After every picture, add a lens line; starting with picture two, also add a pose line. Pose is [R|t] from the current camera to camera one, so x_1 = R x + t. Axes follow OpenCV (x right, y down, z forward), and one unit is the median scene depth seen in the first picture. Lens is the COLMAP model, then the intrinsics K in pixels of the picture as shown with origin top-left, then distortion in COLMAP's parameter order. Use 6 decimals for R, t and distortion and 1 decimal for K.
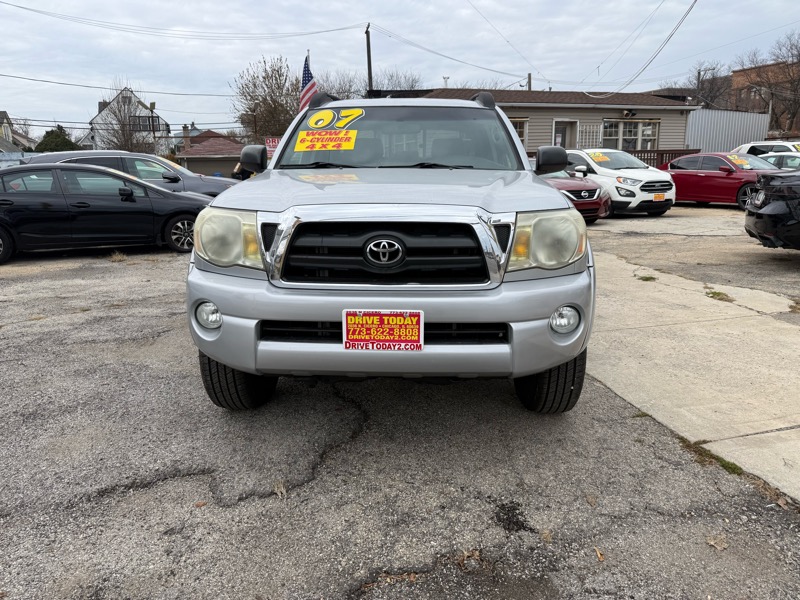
lens RADIAL K [[570.1, 0, 399.9], [0, 570.1, 284.4], [0, 0, 1]] dist [0.002819, -0.005879]
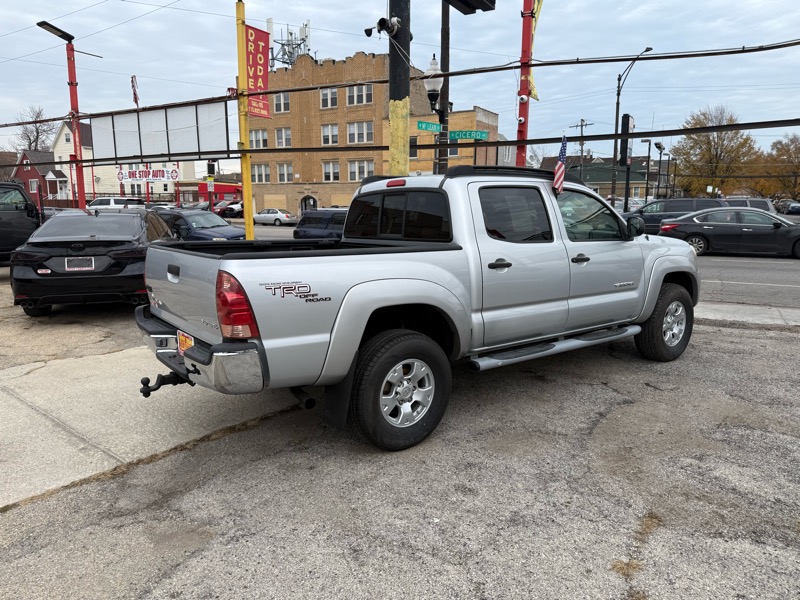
lens RADIAL K [[557.0, 0, 394.8], [0, 557.0, 297.5], [0, 0, 1]] dist [0.075220, -0.104570]
pose [[-0.625760, -0.108349, 0.772454, -1.241061], [0.172301, 0.946642, 0.272361, -0.691084], [-0.760747, 0.303528, -0.573702, 2.965723]]
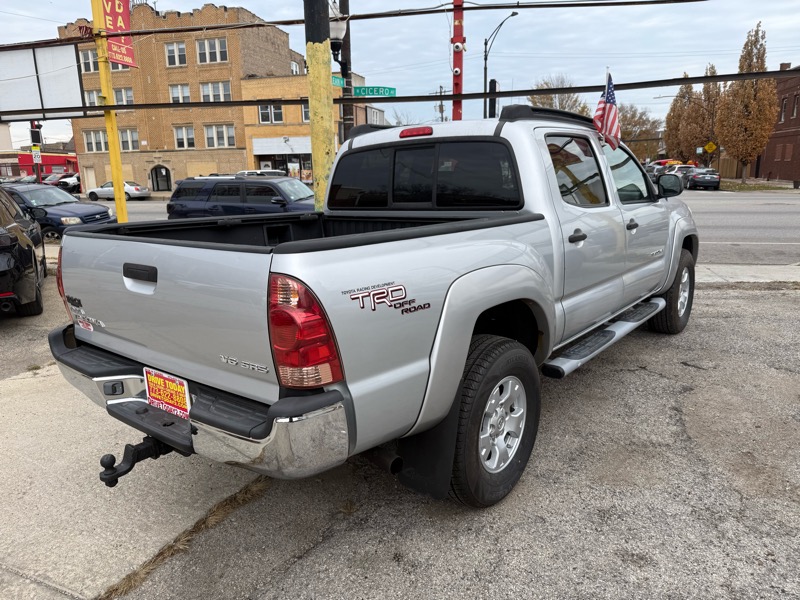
lens RADIAL K [[566.3, 0, 400.0], [0, 566.3, 300.0], [0, 0, 1]] dist [0.003327, -0.008383]
pose [[-0.801671, -0.098056, 0.589668, -0.686656], [0.156463, 0.917642, 0.365311, -0.681024], [-0.576925, 0.385121, -0.720305, 2.961991]]
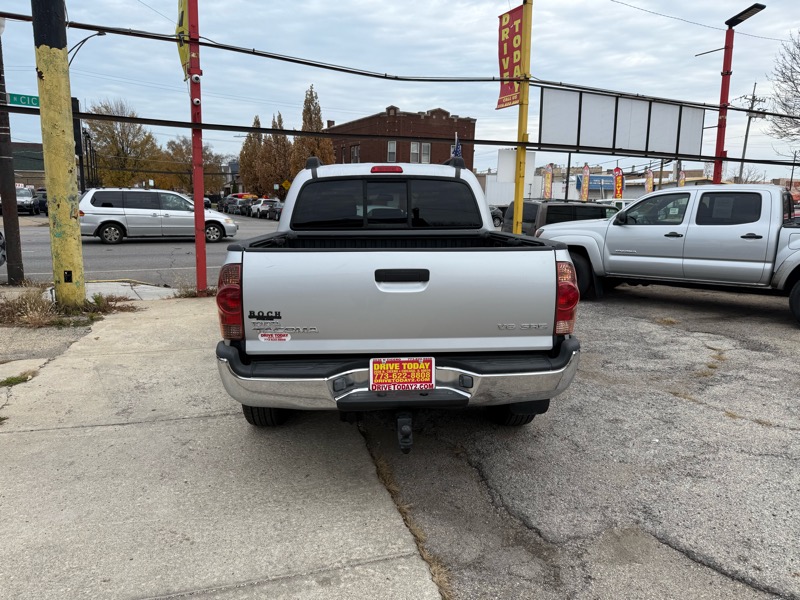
lens RADIAL K [[563.0, 0, 402.2], [0, 563.0, 293.9], [0, 0, 1]] dist [0.032098, -0.043775]
pose [[-0.995300, 0.018066, -0.095135, 0.130965], [-0.017535, 0.932578, 0.360542, -0.798527], [0.095235, 0.360516, -0.927879, 3.476620]]
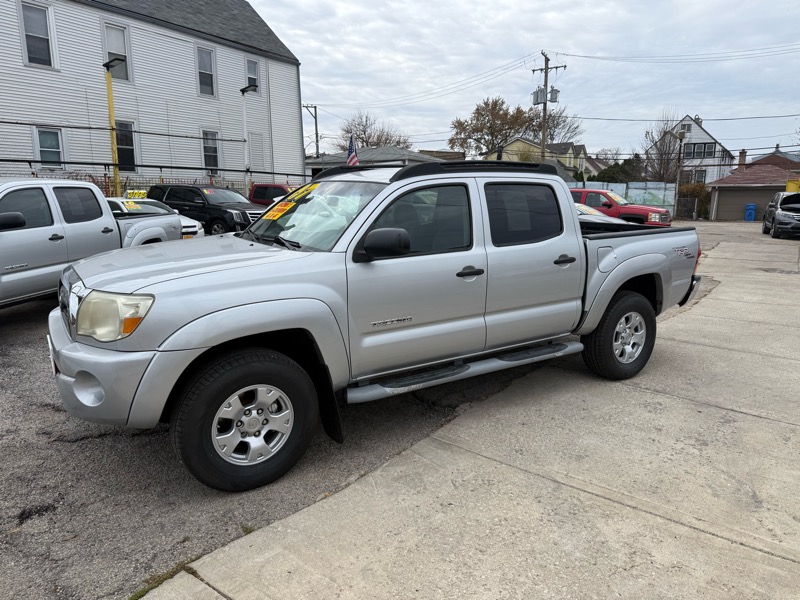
lens RADIAL K [[566.3, 0, 400.0], [0, 566.3, 300.0], [0, 0, 1]] dist [0.003327, -0.008383]
pose [[0.584453, 0.165341, -0.794403, 1.299623], [-0.175803, 0.981568, 0.074955, -0.258816], [0.792154, 0.095851, 0.602748, 0.644489]]
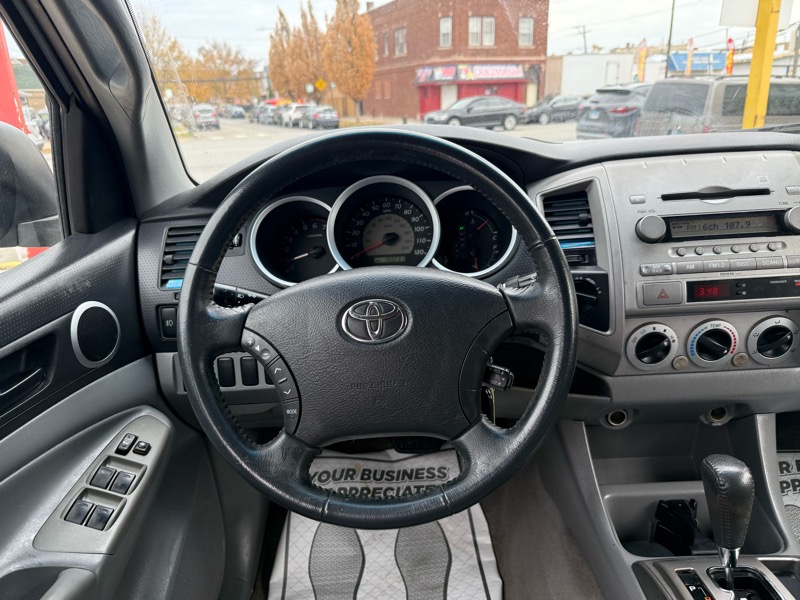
lens RADIAL K [[573.3, 0, 398.3], [0, 573.3, 297.3], [0, 0, 1]] dist [0.036734, -0.107391]
pose [[-0.998149, 0.059864, 0.010707, 0.127163], [0.056994, 0.859405, 0.508109, -0.357362], [0.021216, 0.507779, -0.861226, 1.563558]]
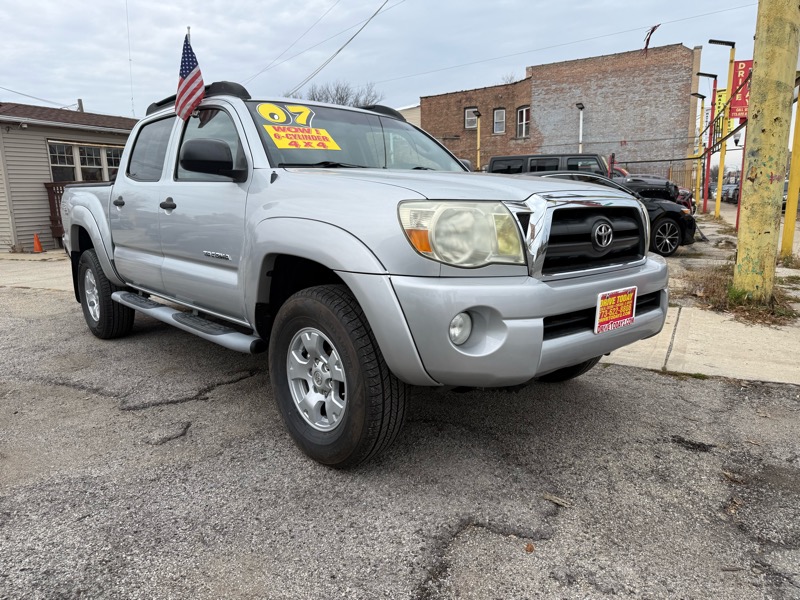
lens RADIAL K [[566.3, 0, 400.0], [0, 566.3, 300.0], [0, 0, 1]] dist [0.003327, -0.008383]
pose [[0.712134, -0.123608, 0.691077, -0.821577], [0.149507, 0.988499, 0.022743, -0.016344], [-0.685940, 0.087124, 0.722424, 0.405754]]
